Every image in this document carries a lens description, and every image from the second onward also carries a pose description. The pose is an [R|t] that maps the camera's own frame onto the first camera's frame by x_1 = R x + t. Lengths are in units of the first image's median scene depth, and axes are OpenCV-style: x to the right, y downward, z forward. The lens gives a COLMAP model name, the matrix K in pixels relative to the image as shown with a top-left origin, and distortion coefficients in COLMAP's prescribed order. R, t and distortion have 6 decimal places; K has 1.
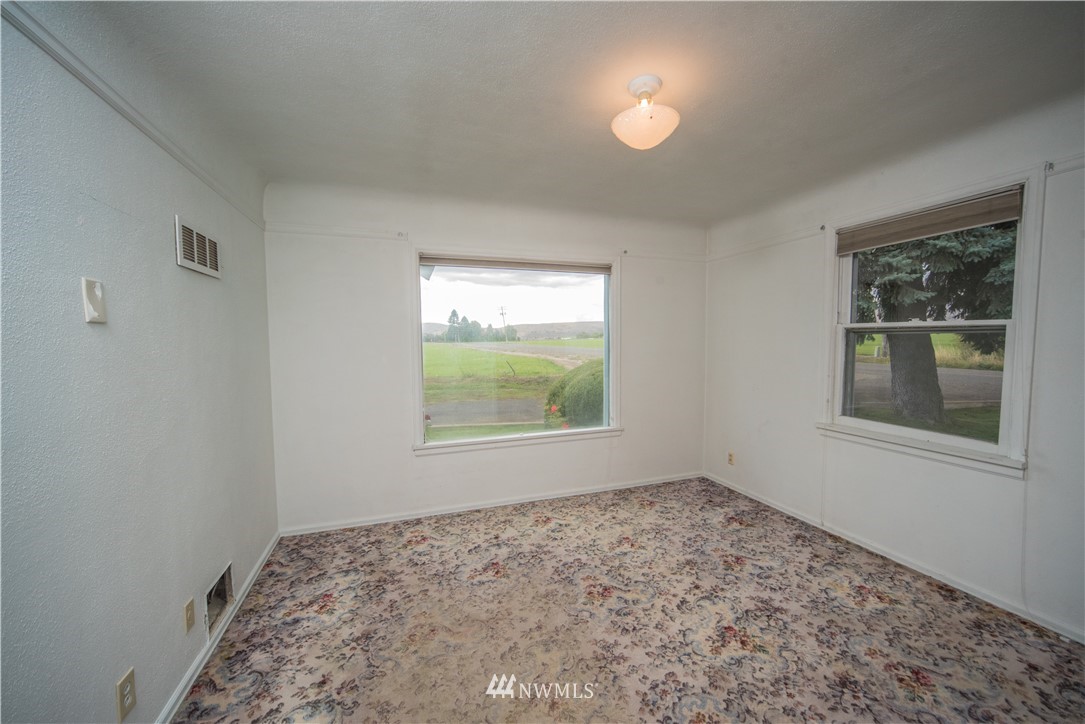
lens RADIAL K [[406.9, 0, 542.5], [0, 406.9, 362.0], [0, 0, 1]] dist [-0.001381, -0.000096]
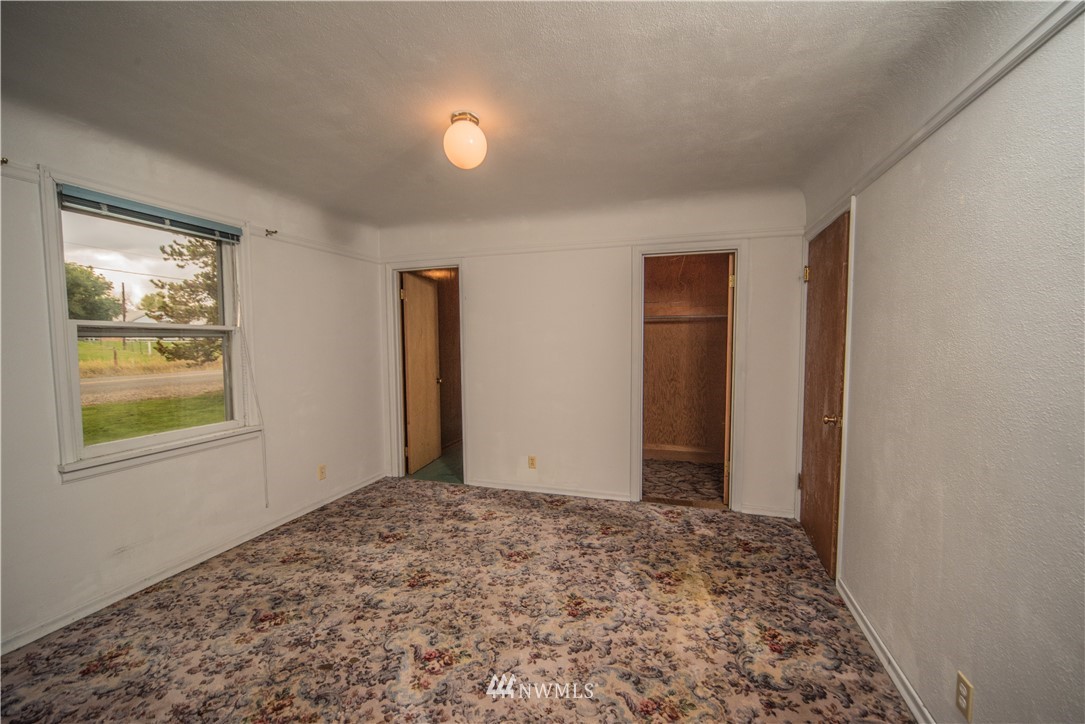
lens RADIAL K [[479.7, 0, 552.8], [0, 479.7, 367.0], [0, 0, 1]] dist [-0.024275, 0.000143]
pose [[-0.823320, -0.023857, 0.567076, -0.673726], [0.043337, 0.993557, 0.104718, -0.098070], [-0.565921, 0.110792, -0.816982, 1.930498]]
